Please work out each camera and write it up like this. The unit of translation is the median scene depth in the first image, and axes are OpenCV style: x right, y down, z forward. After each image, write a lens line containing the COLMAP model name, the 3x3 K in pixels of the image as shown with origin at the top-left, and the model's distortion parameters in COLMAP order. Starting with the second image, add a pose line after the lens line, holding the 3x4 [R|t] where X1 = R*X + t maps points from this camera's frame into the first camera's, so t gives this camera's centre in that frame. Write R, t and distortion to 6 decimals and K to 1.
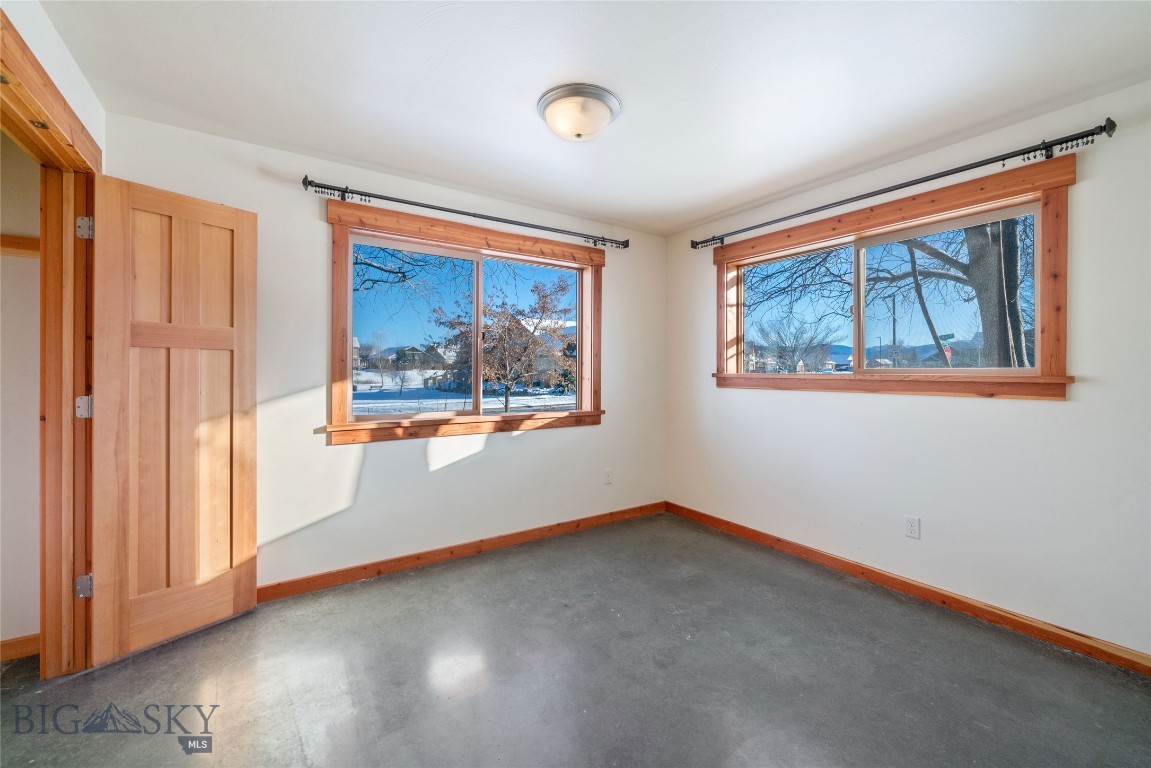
lens RADIAL K [[466.2, 0, 578.1], [0, 466.2, 372.8], [0, 0, 1]] dist [-0.000140, 0.000083]
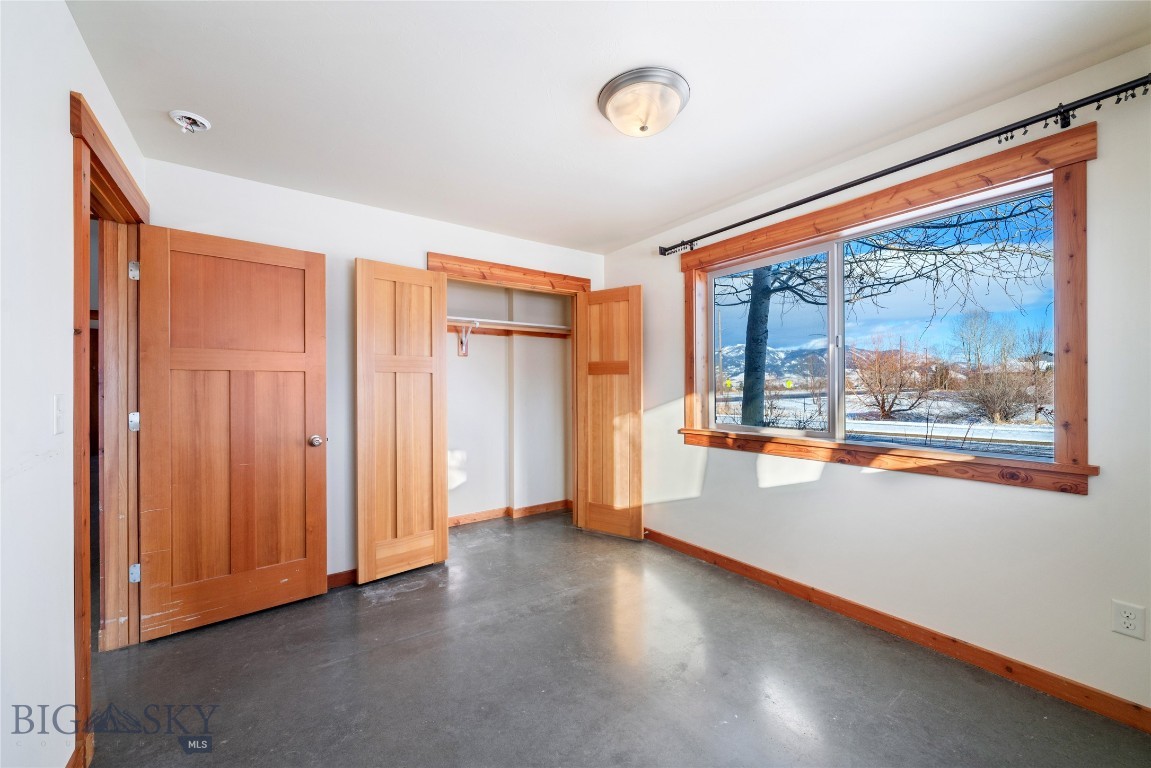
lens RADIAL K [[439.2, 0, 575.5], [0, 439.2, 384.0], [0, 0, 1]] dist [0.000835, 0.000255]
pose [[0.026457, -0.007646, -0.999621, 0.653486], [0.004316, 0.999962, -0.007534, -0.001465], [0.999641, -0.004115, 0.026489, 0.642470]]
